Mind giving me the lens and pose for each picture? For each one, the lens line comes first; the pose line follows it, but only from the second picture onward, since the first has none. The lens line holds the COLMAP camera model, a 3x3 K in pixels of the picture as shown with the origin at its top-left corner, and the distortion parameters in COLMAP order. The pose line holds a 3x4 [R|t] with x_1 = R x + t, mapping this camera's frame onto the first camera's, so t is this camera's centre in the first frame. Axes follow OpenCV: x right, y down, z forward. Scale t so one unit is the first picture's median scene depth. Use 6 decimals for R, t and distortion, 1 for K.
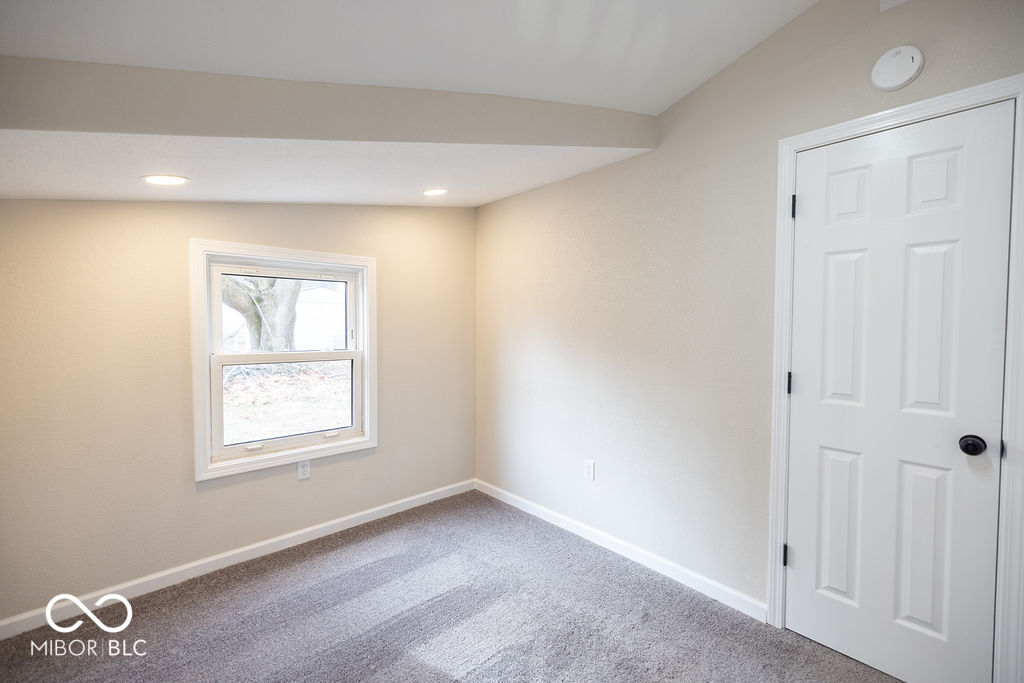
lens RADIAL K [[445.6, 0, 510.2], [0, 445.6, 337.2], [0, 0, 1]] dist [0.001422, 0.000603]
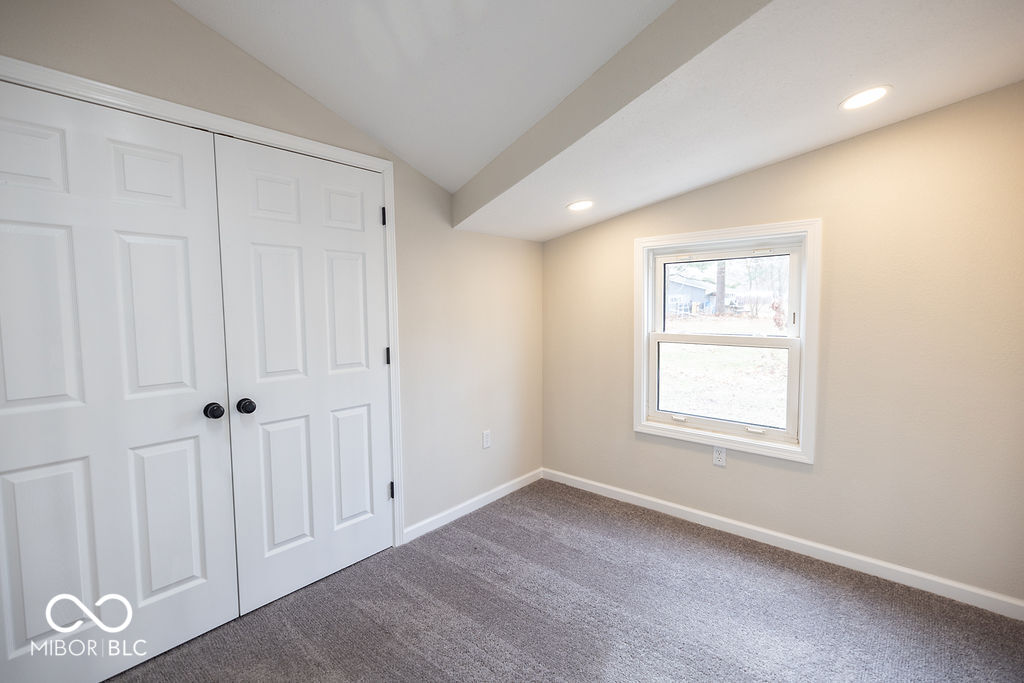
lens RADIAL K [[445.6, 0, 510.2], [0, 445.6, 337.2], [0, 0, 1]] dist [0.001422, 0.000603]
pose [[0.122258, 0.059738, -0.990699, 0.429833], [-0.026975, 0.998018, 0.056851, -0.004564], [0.992132, 0.019774, 0.123627, 0.421131]]
